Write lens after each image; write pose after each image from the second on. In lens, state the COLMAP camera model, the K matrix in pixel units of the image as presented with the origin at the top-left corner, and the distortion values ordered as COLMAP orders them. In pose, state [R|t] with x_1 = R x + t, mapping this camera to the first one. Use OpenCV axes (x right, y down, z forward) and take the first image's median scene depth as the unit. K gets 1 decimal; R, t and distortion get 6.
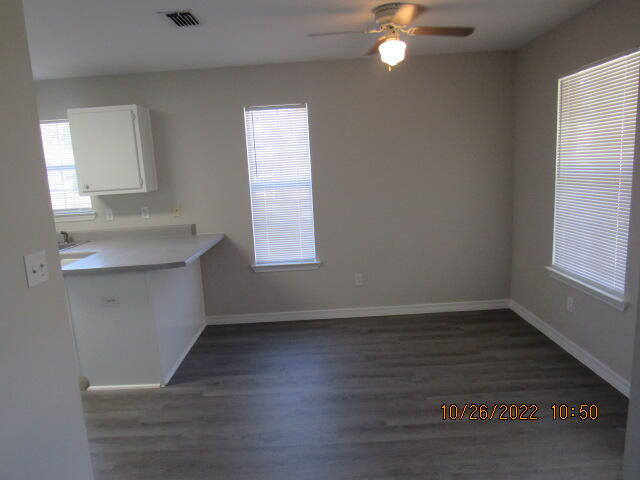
lens RADIAL K [[458.4, 0, 321.2], [0, 458.4, 236.2], [0, 0, 1]] dist [-0.015250, -0.009968]
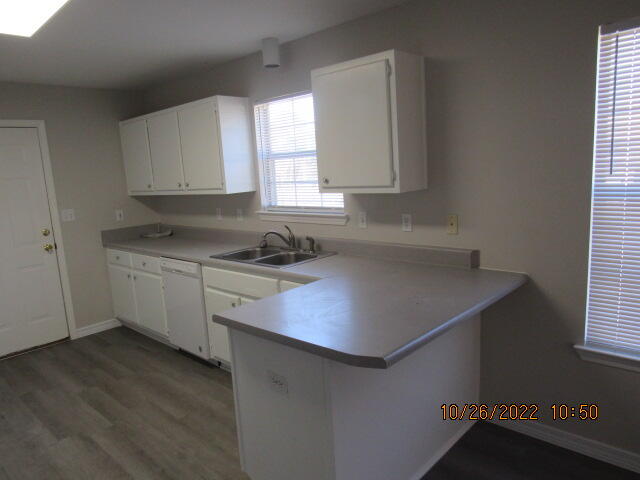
lens RADIAL K [[458.4, 0, 317.4], [0, 458.4, 244.3], [0, 0, 1]] dist [-0.015250, -0.009968]
pose [[0.712621, 0.135701, -0.688299, -0.021967], [-0.092694, 0.990725, 0.099357, -0.075325], [0.695398, -0.007003, 0.718591, 0.449087]]
